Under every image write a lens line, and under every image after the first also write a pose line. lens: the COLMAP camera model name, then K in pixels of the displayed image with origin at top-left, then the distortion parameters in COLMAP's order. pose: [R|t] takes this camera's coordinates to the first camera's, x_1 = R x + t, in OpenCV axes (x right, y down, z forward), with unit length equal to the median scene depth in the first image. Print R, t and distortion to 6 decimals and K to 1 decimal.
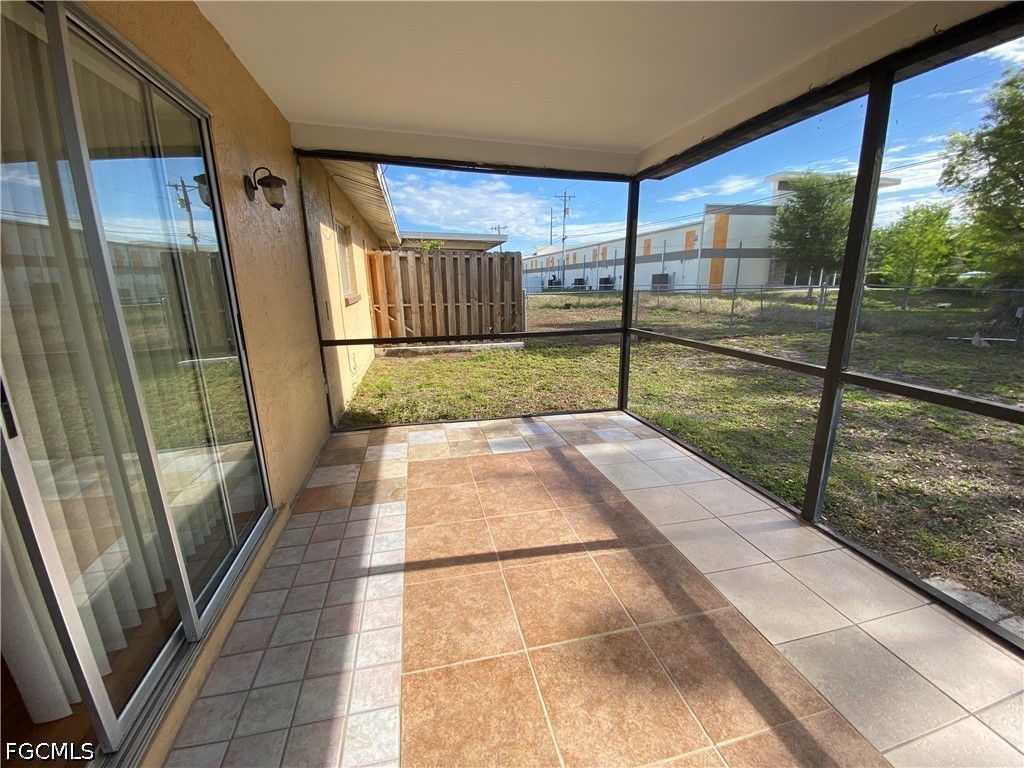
lens RADIAL K [[415.7, 0, 513.0], [0, 415.7, 383.0], [0, 0, 1]] dist [0.018405, -0.020568]
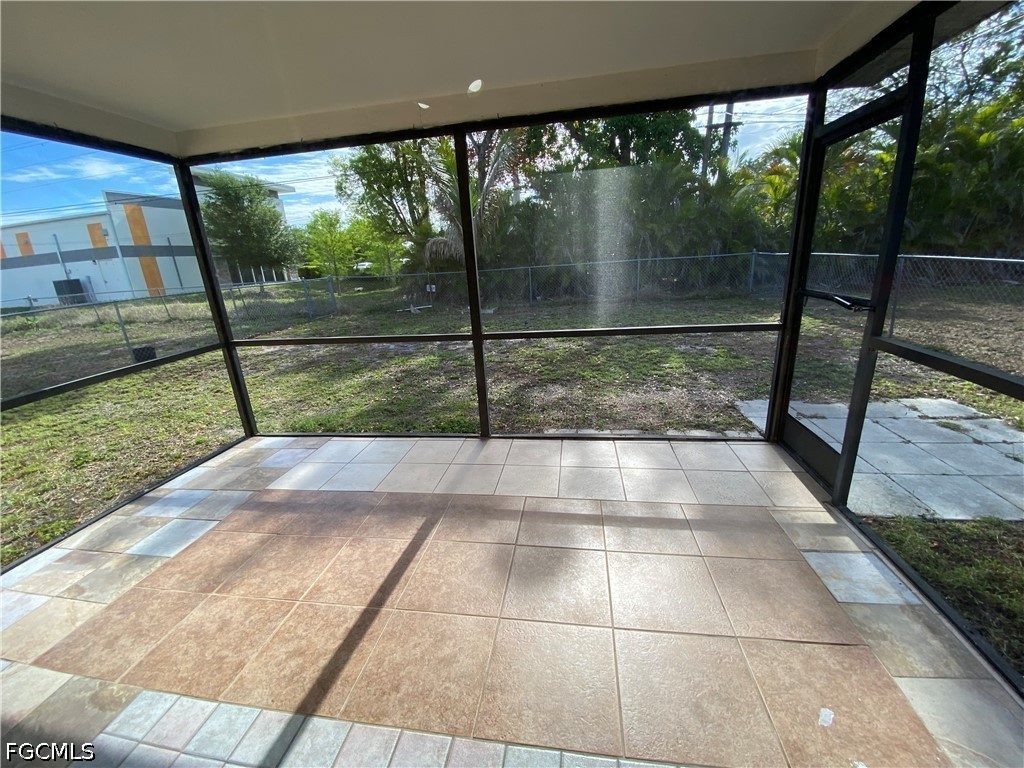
lens RADIAL K [[415.7, 0, 513.0], [0, 415.7, 383.0], [0, 0, 1]] dist [0.018405, -0.020568]
pose [[0.371411, -0.279167, 0.885505, -0.271082], [0.273454, 0.944314, 0.183012, -0.049011], [-0.887286, 0.174172, 0.427068, 0.141274]]
